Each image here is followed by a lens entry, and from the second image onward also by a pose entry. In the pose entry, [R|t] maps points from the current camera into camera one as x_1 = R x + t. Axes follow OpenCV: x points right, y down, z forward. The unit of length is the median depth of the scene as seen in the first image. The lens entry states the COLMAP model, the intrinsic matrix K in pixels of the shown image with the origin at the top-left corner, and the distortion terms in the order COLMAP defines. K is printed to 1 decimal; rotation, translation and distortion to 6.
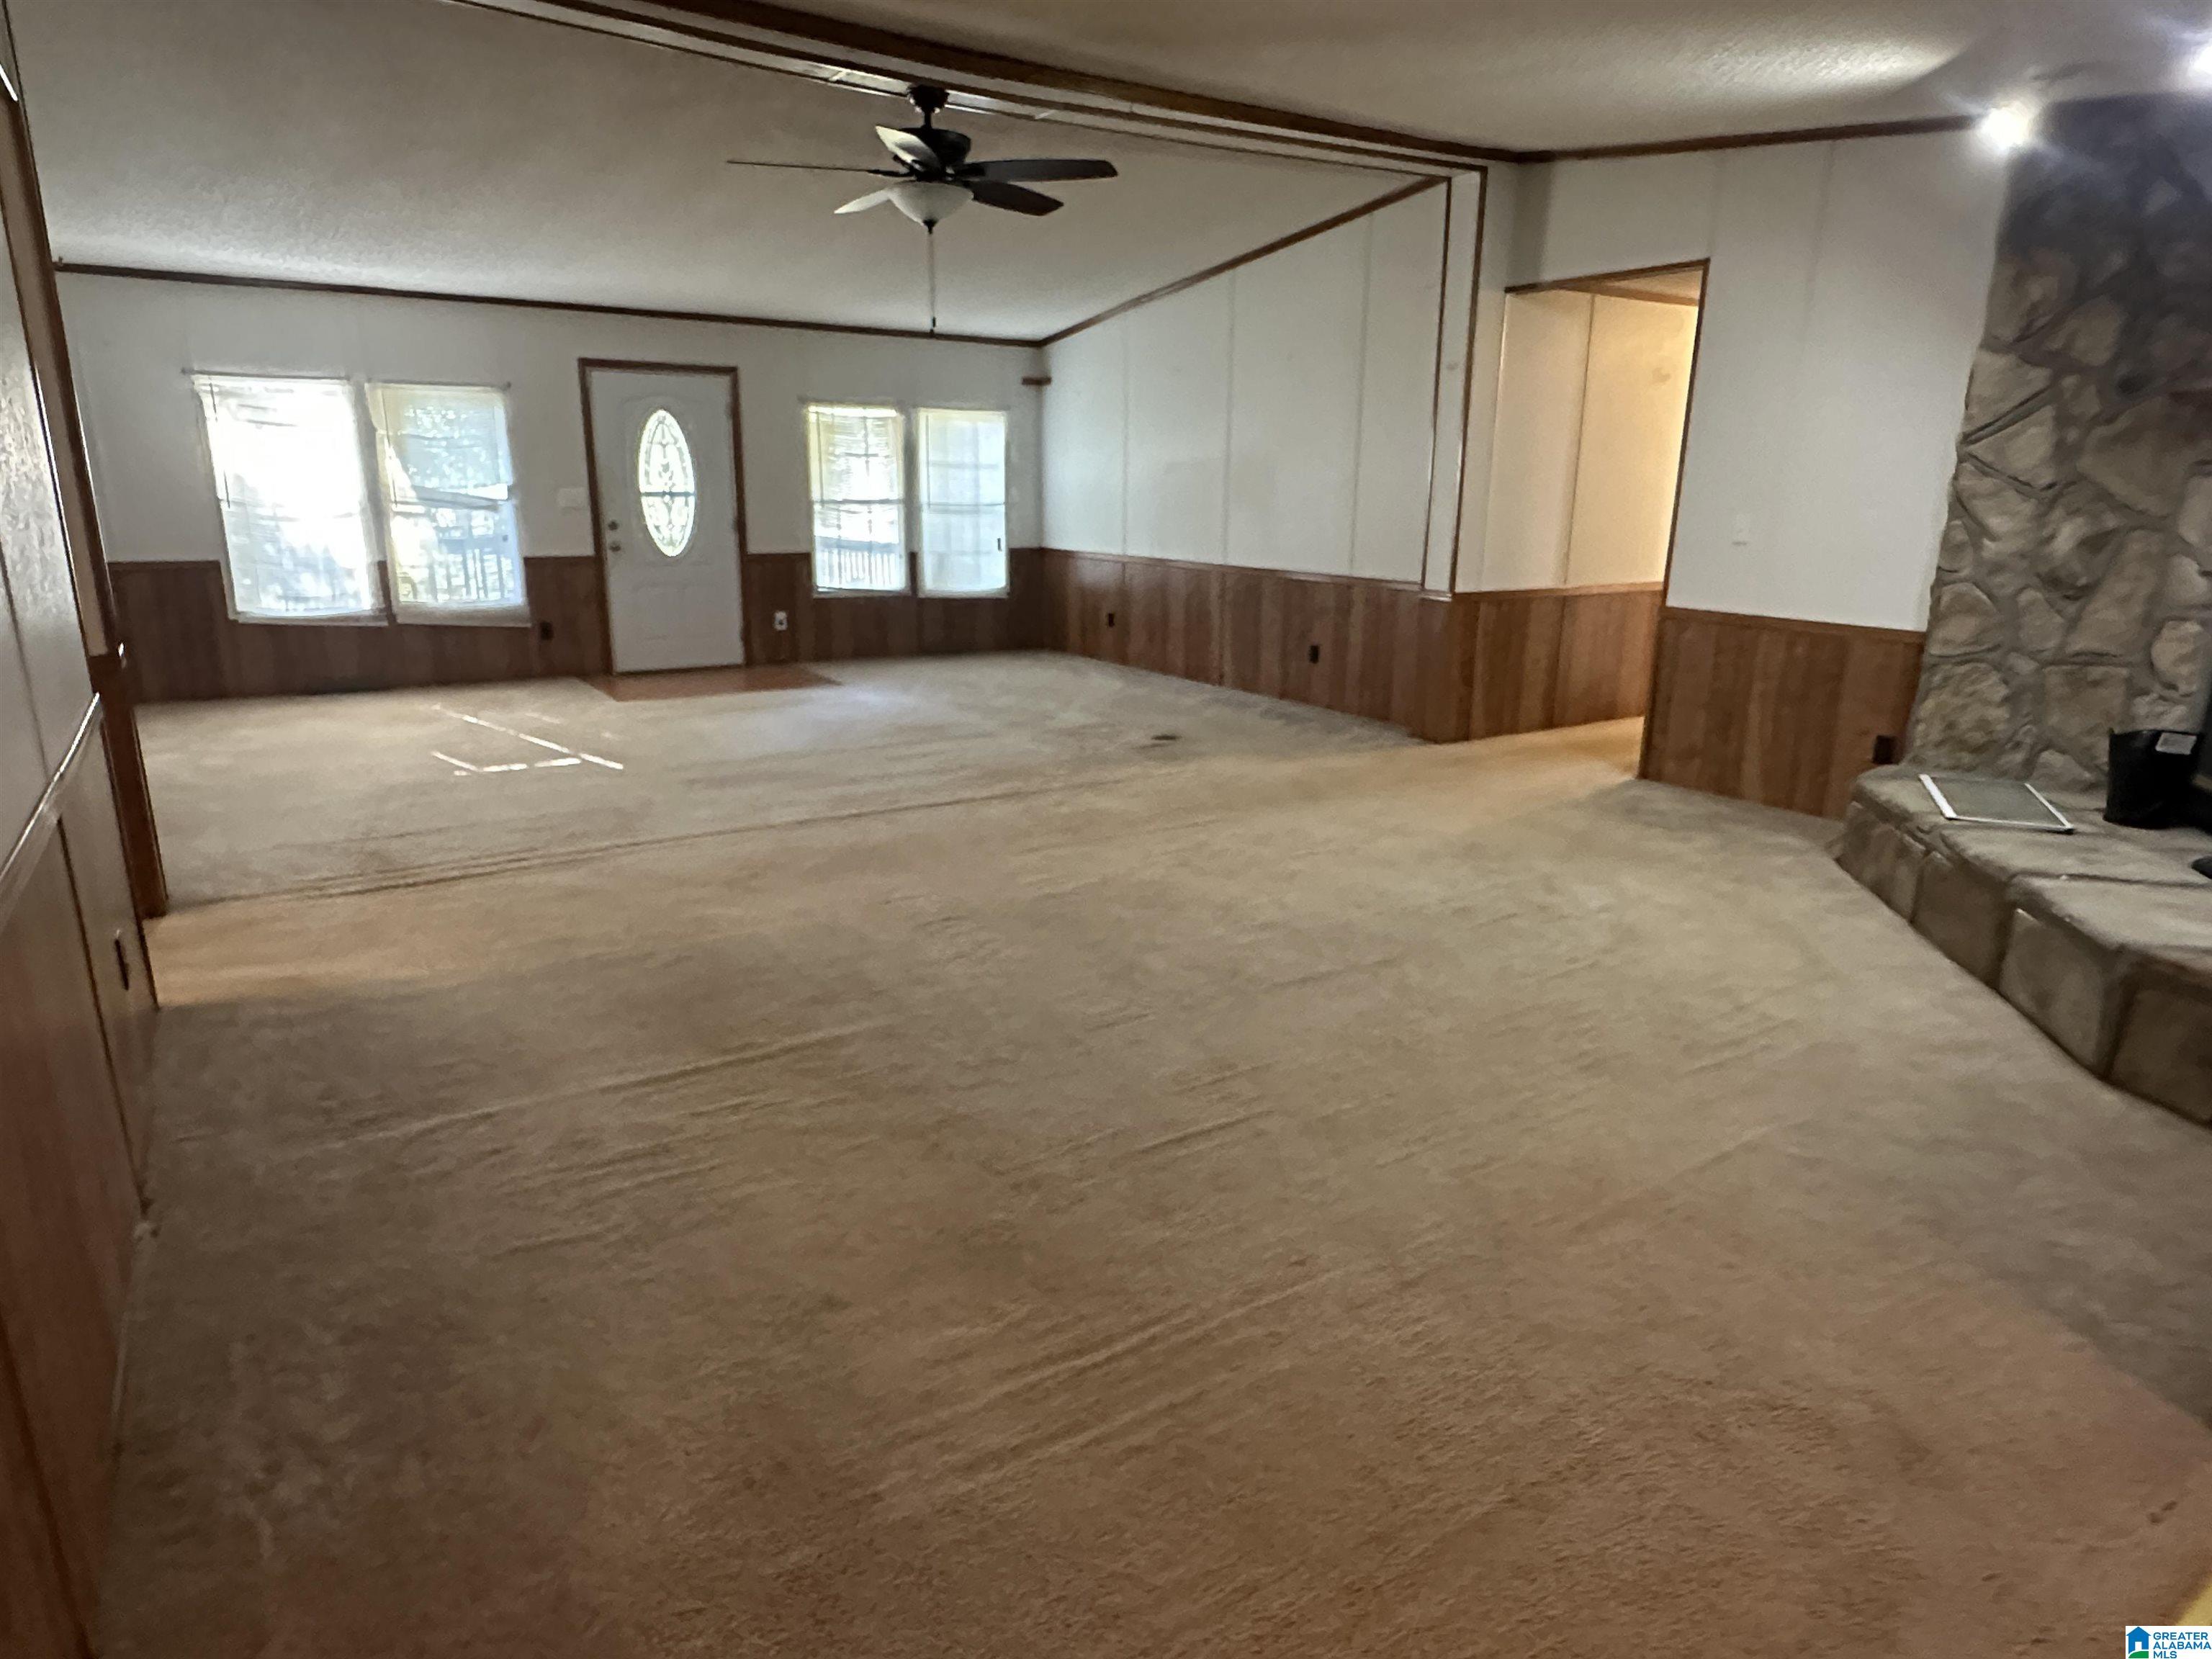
lens RADIAL K [[1294.0, 0, 1107.4], [0, 1294.0, 828.2], [0, 0, 1]] dist [-0.002034, 0.000948]
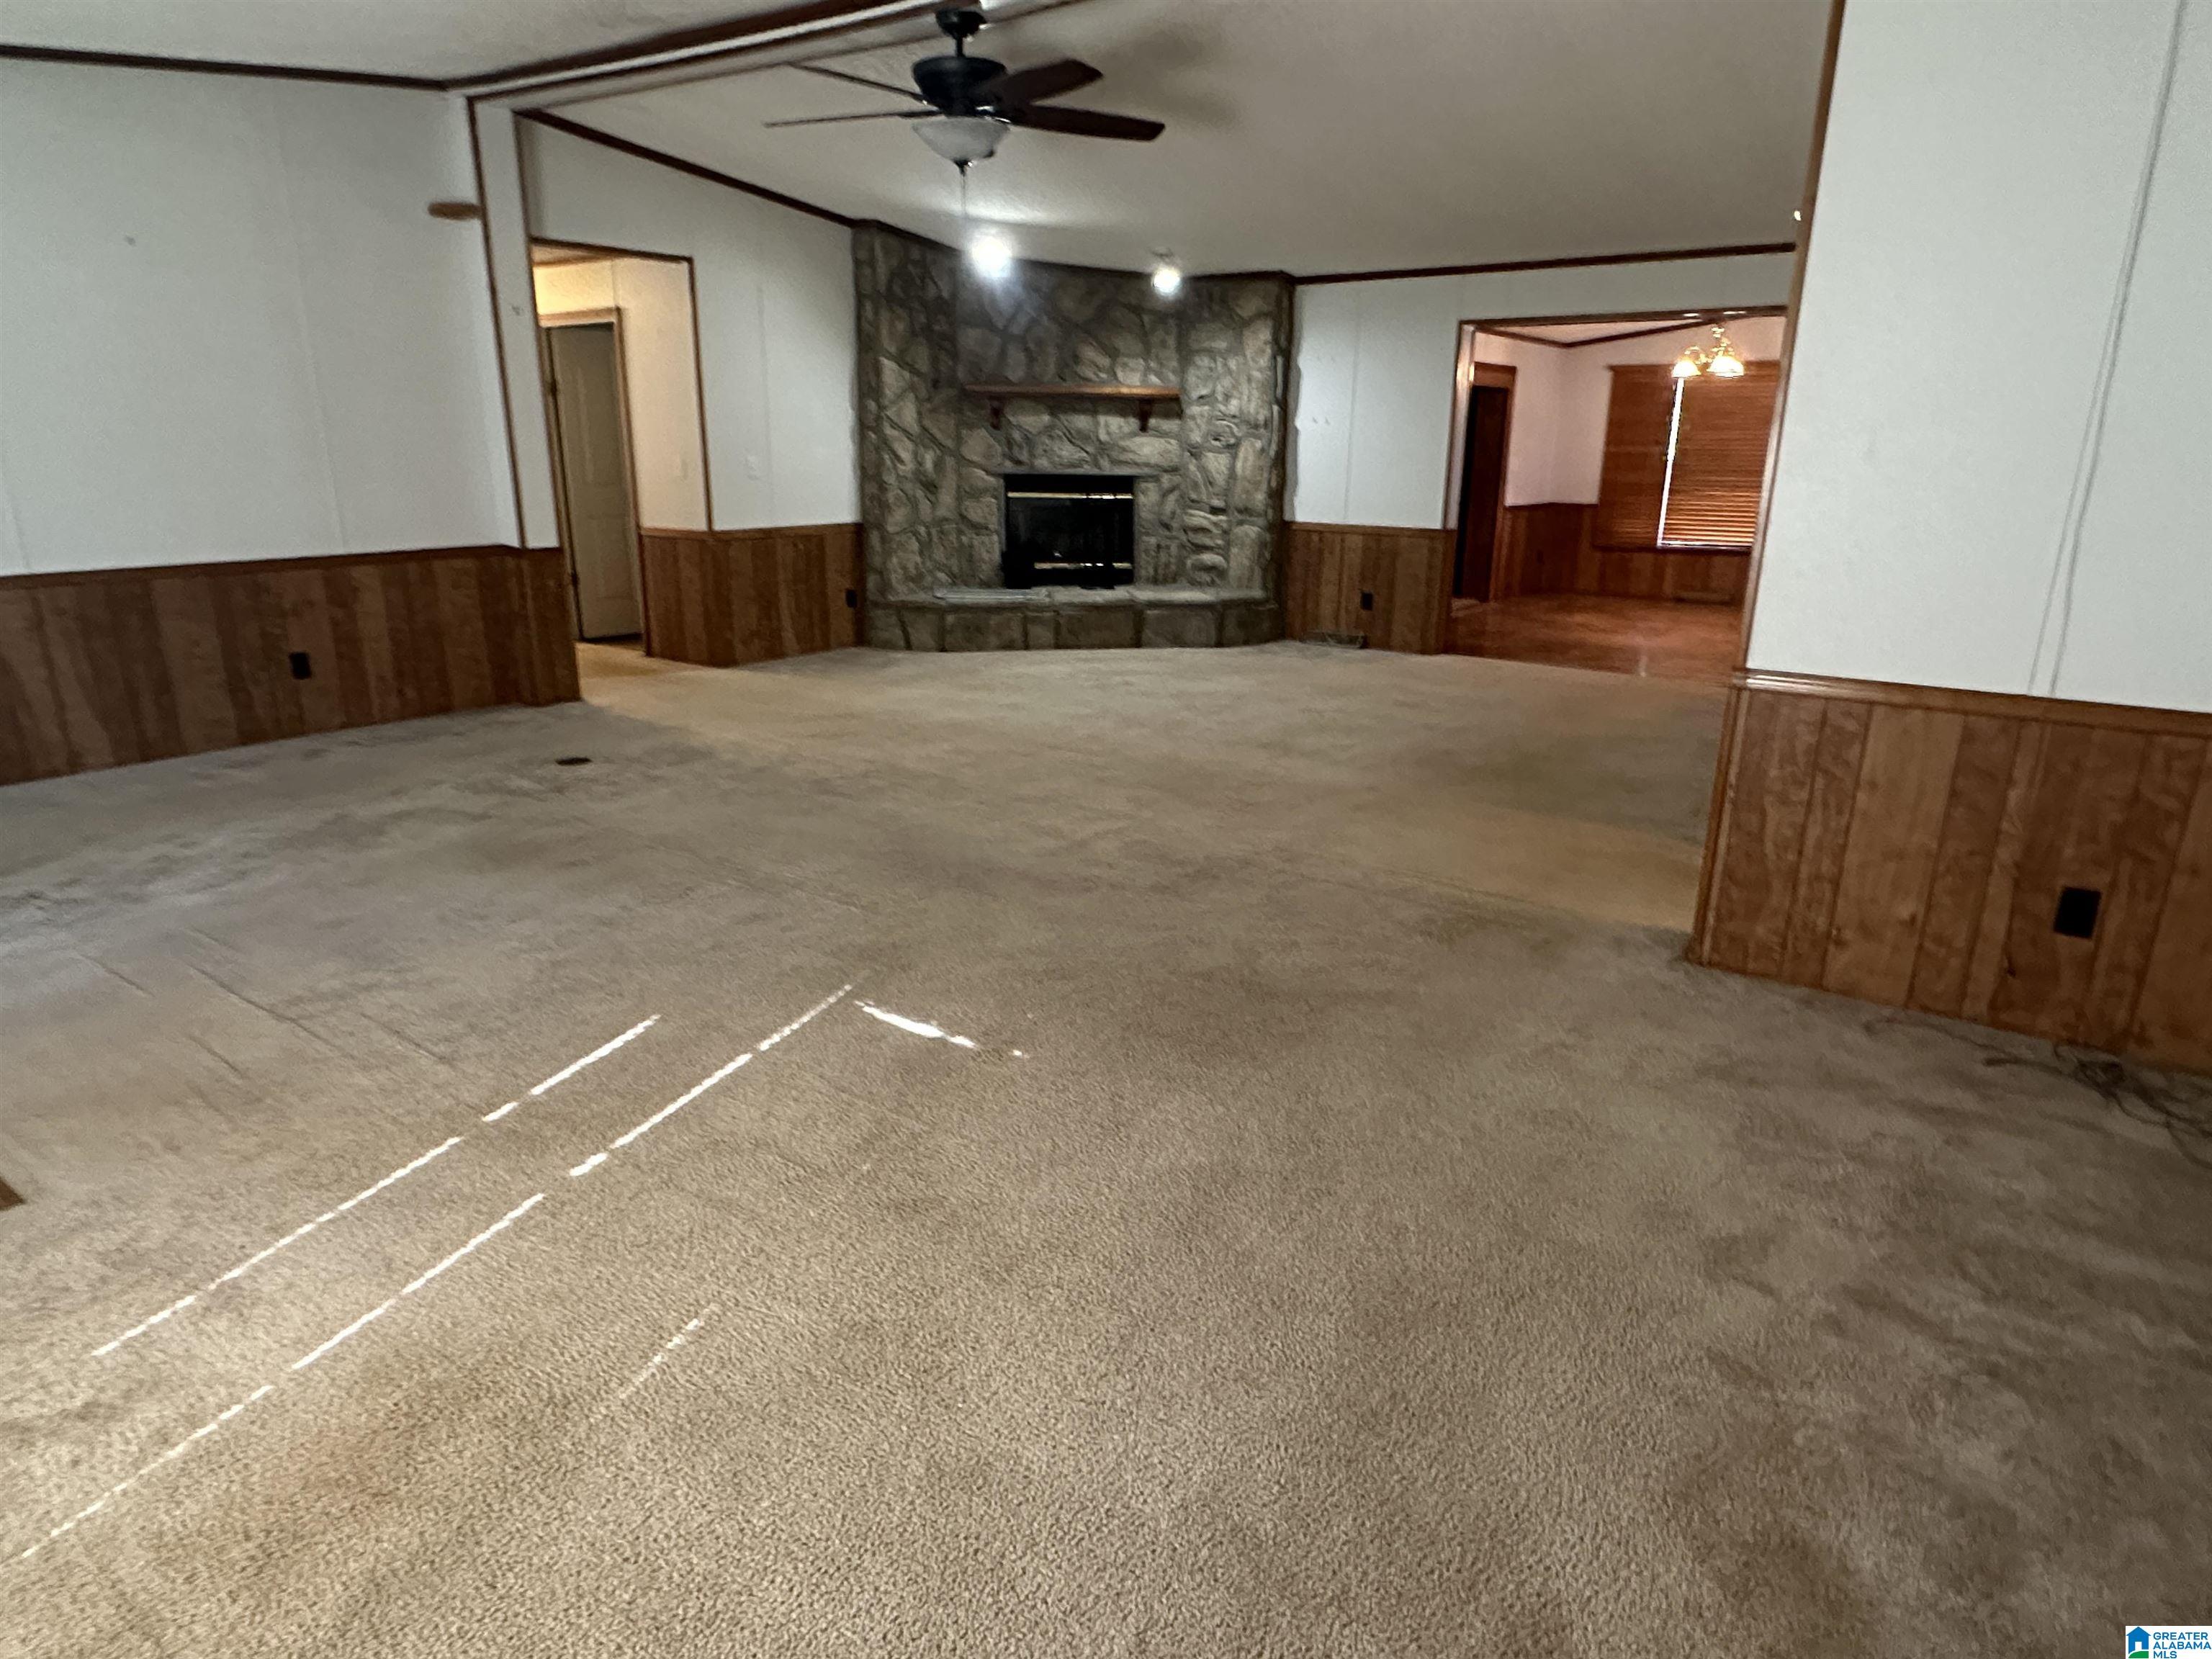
lens RADIAL K [[1294.0, 0, 1109.2], [0, 1294.0, 831.2], [0, 0, 1]] dist [-0.002034, 0.000948]
pose [[-0.357840, -0.287213, 0.888515, -0.487100], [0.229523, 0.895277, 0.381836, -0.159466], [-0.905135, 0.340570, -0.254444, 0.564214]]
